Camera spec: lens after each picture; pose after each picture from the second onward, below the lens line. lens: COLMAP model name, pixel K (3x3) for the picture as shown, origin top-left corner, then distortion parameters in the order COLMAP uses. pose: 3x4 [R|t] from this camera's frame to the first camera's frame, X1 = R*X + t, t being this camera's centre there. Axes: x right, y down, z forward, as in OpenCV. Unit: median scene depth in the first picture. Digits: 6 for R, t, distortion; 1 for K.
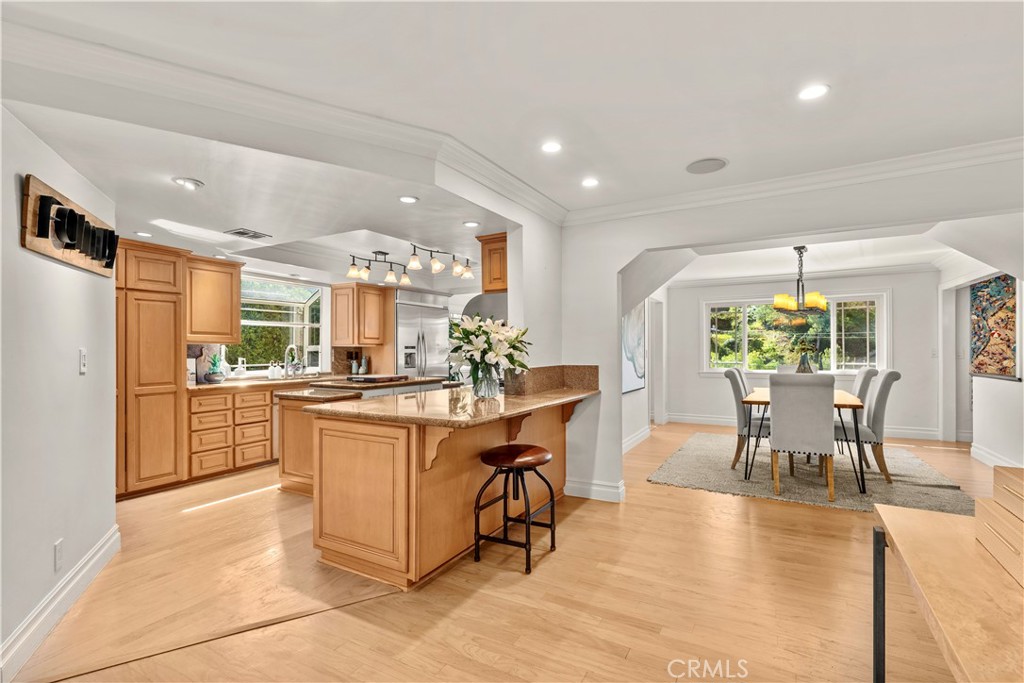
lens RADIAL K [[474.8, 0, 512.0], [0, 474.8, 341.5], [0, 0, 1]] dist [-0.000413, -0.000106]
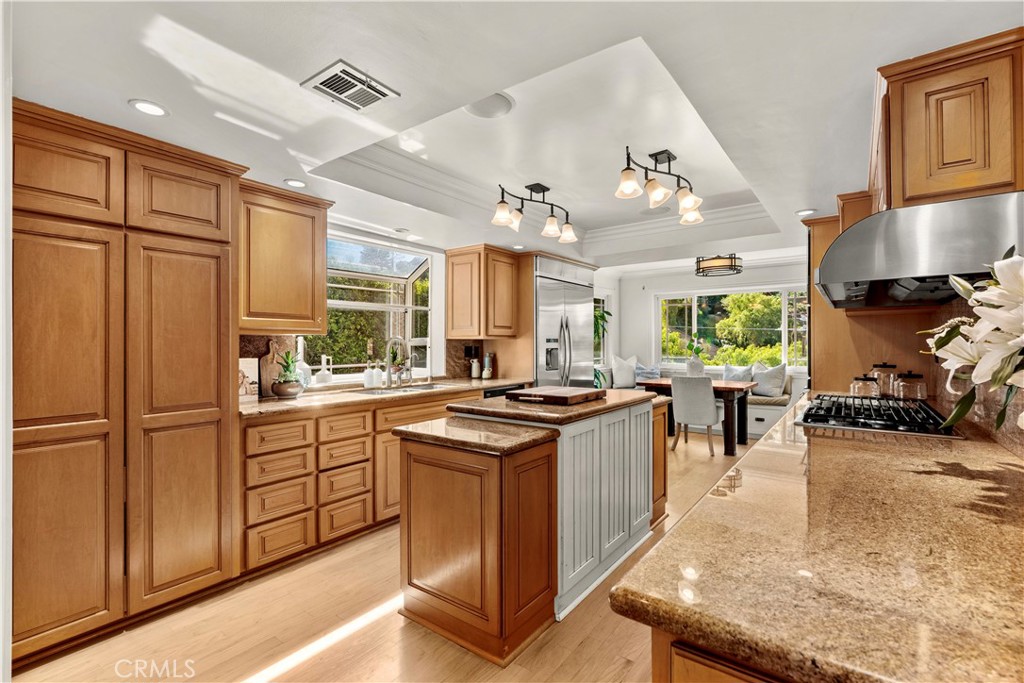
lens RADIAL K [[466.0, 0, 506.6], [0, 466.0, 334.5], [0, 0, 1]] dist [0.001083, 0.000099]
pose [[0.991259, -0.000721, -0.131925, -0.227438], [0.000478, 0.999998, -0.001874, 0.006043], [0.131926, 0.001795, 0.991258, 0.376449]]
